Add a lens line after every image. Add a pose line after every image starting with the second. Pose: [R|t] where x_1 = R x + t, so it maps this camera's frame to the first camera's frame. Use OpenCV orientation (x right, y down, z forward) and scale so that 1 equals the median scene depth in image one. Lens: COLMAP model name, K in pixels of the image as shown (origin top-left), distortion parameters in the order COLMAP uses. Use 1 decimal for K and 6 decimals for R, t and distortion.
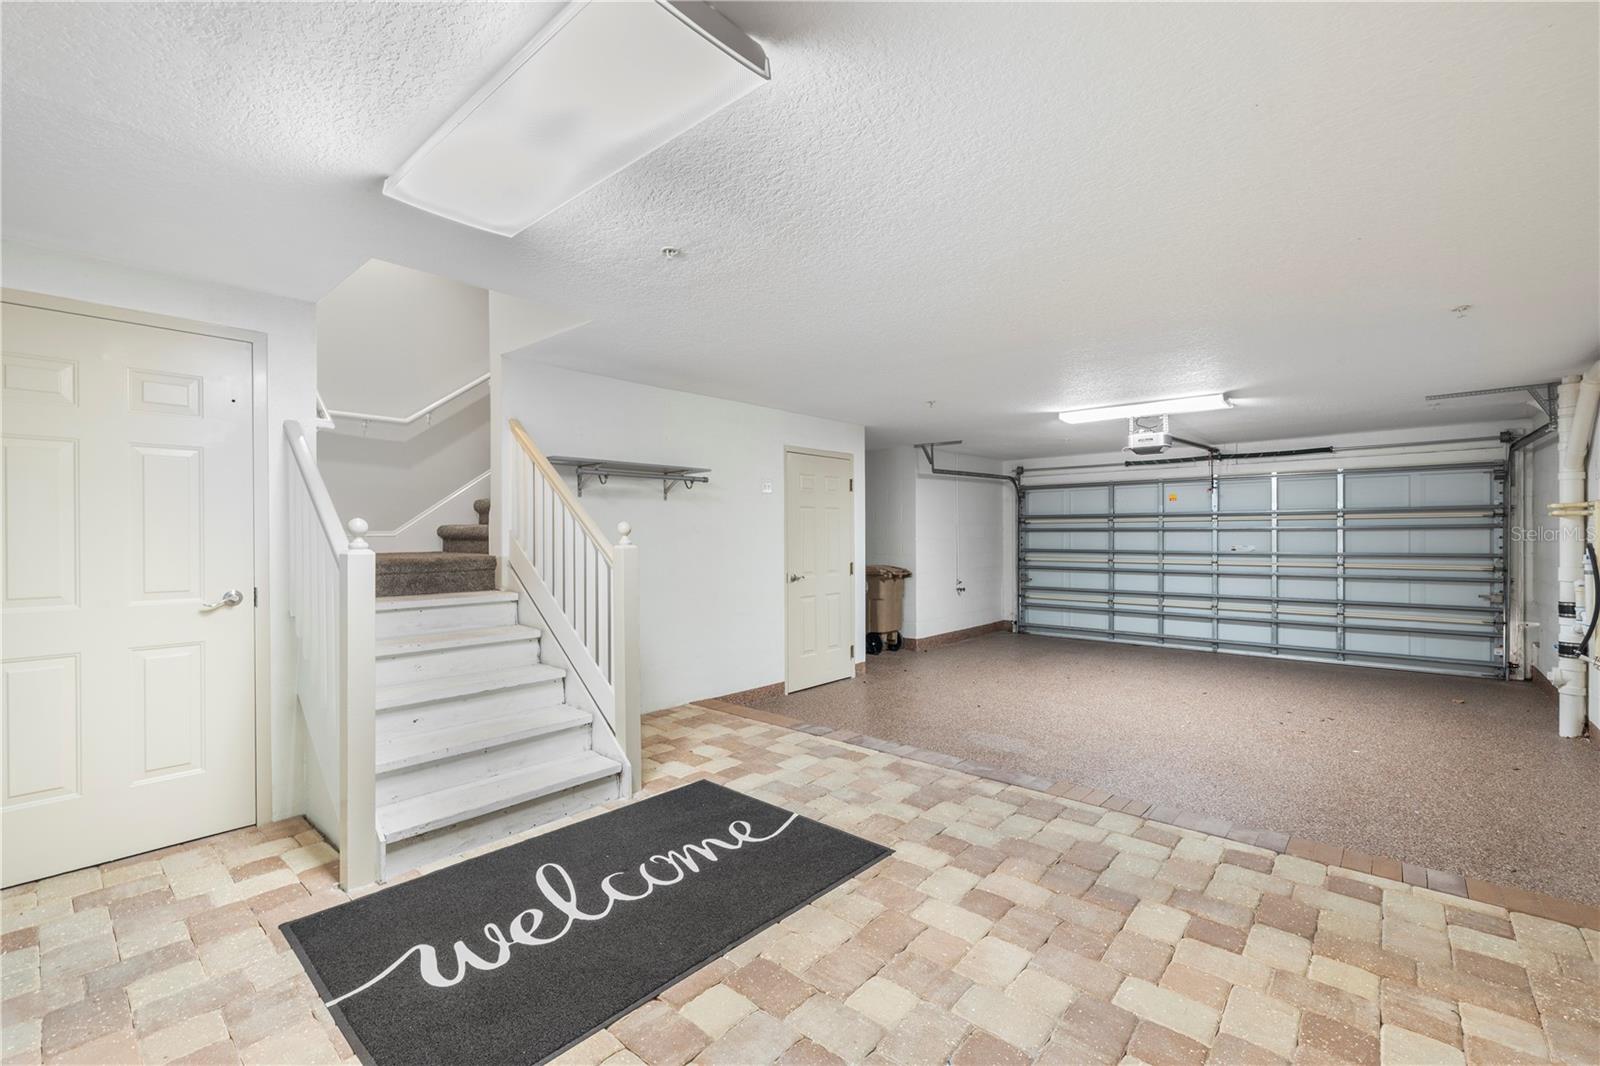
lens RADIAL K [[683.0, 0, 798.8], [0, 683.0, 533.9], [0, 0, 1]] dist [0.001553, 0.000052]
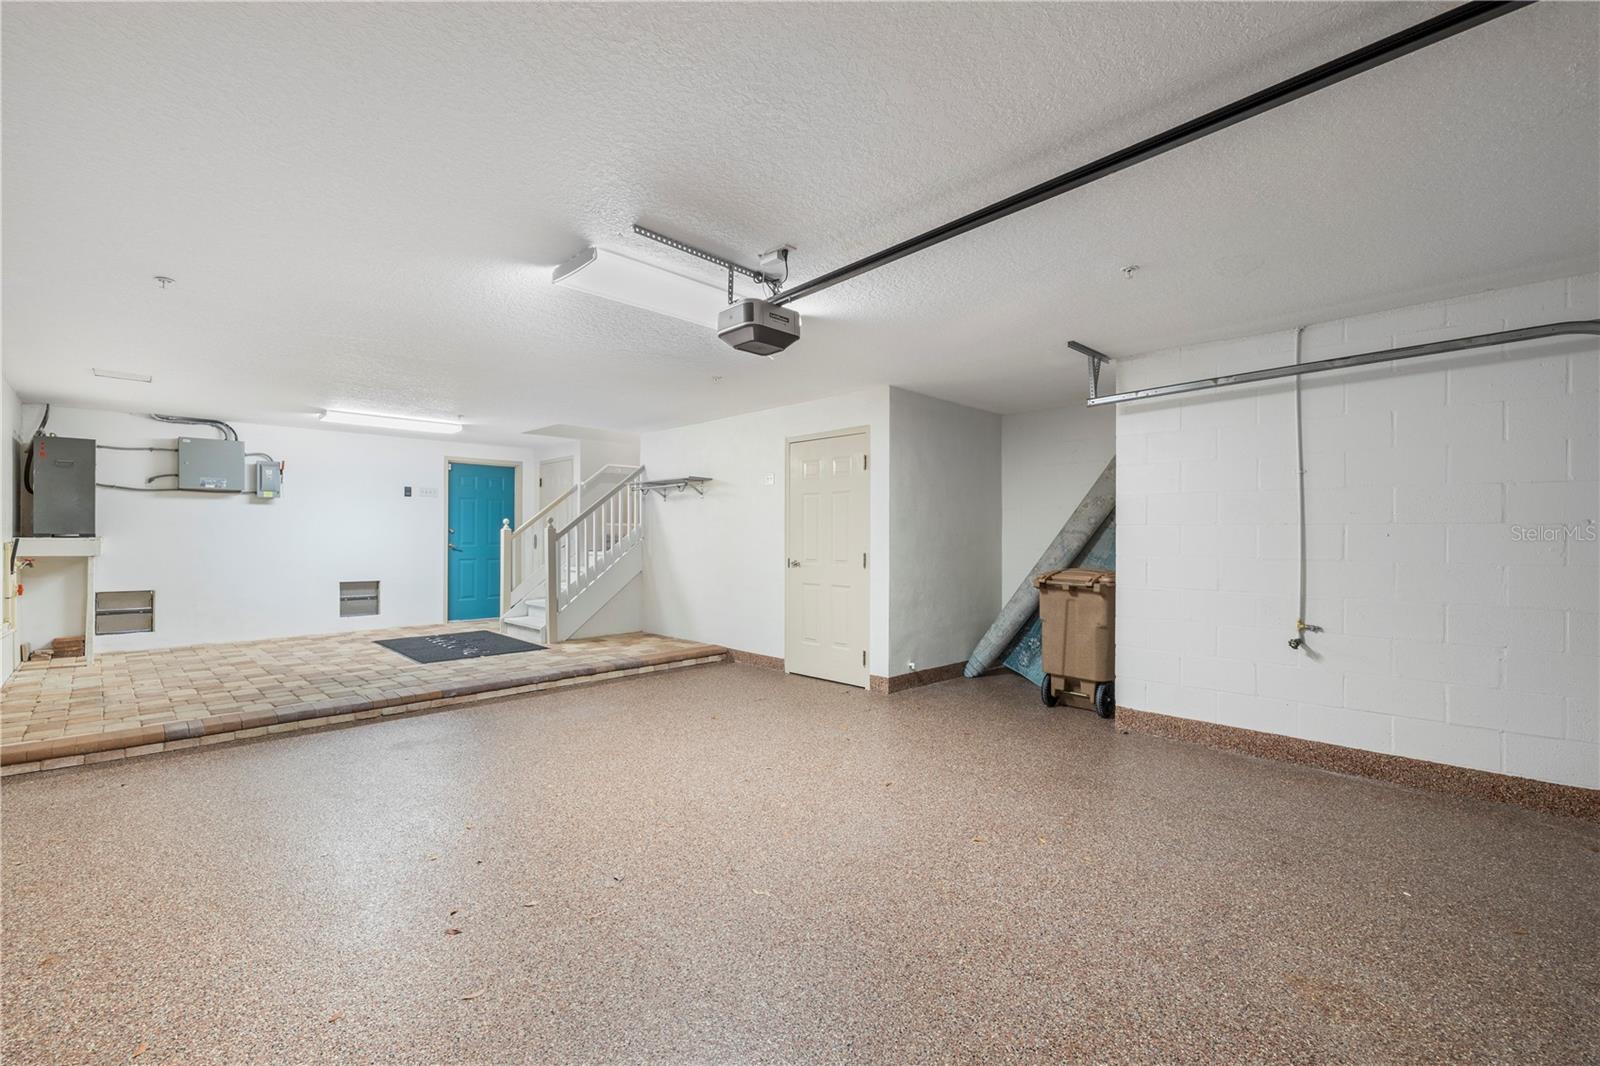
lens RADIAL K [[683.0, 0, 799.5], [0, 683.0, 531.5], [0, 0, 1]] dist [0.001553, 0.000052]
pose [[-0.062751, -0.001699, -0.998028, 1.039895], [0.000221, 0.999999, -0.001717, 0.018149], [0.998029, -0.000328, -0.062750, 1.084355]]
